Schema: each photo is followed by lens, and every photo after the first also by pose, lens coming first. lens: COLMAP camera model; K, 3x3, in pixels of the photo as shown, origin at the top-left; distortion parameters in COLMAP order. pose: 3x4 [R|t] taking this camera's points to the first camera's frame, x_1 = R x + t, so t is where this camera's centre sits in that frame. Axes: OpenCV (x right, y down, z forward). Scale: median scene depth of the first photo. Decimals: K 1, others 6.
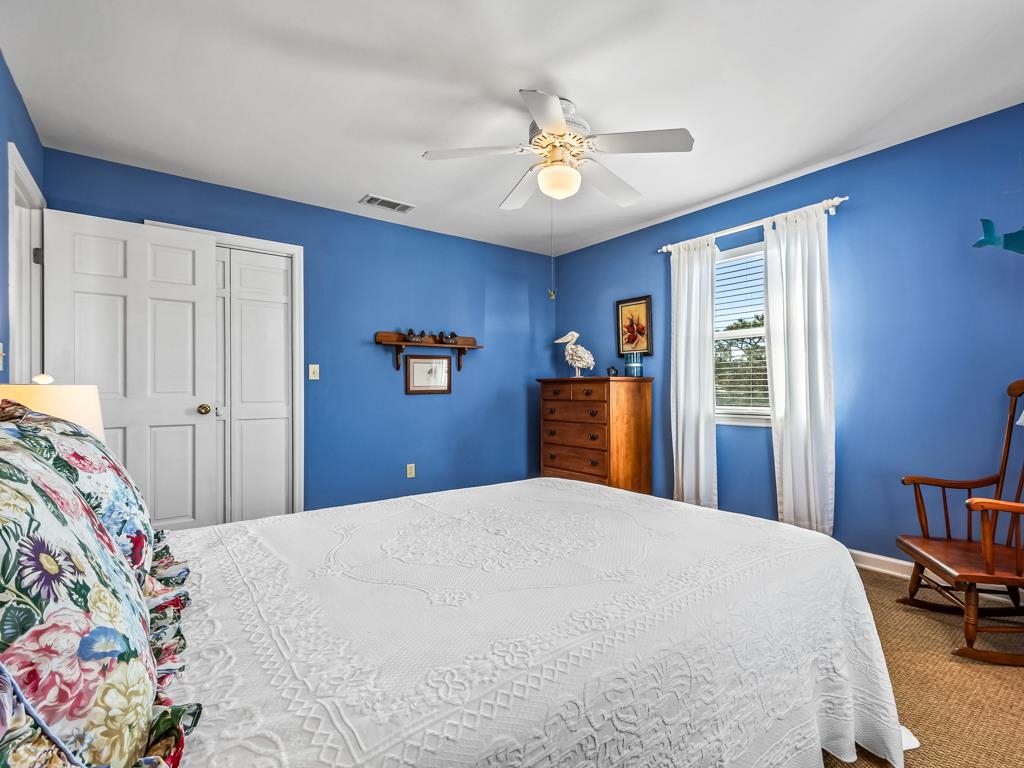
lens RADIAL K [[502.9, 0, 512.6], [0, 502.9, 383.5], [0, 0, 1]] dist [0.001568, -0.000714]
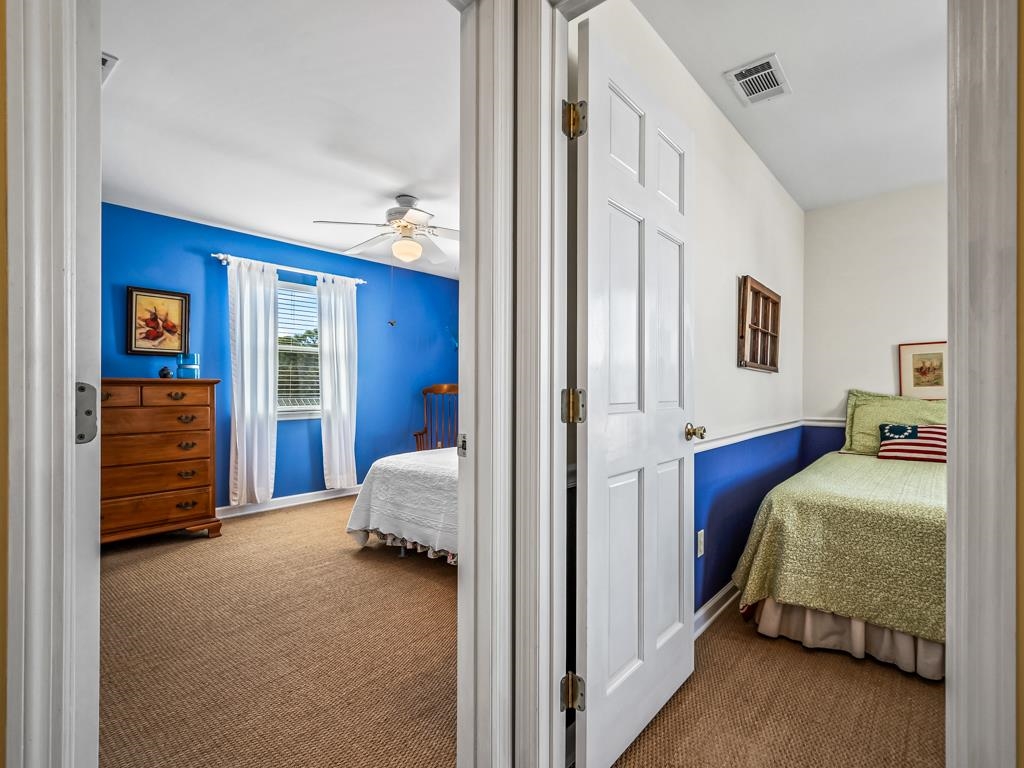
lens RADIAL K [[502.9, 0, 511.8], [0, 502.9, 387.5], [0, 0, 1]] dist [0.001568, -0.000714]
pose [[-0.206501, 0.006010, 0.978428, -0.787177], [-0.009724, 0.999919, -0.008194, 0.004532], [-0.978398, -0.011206, -0.206425, 0.590878]]
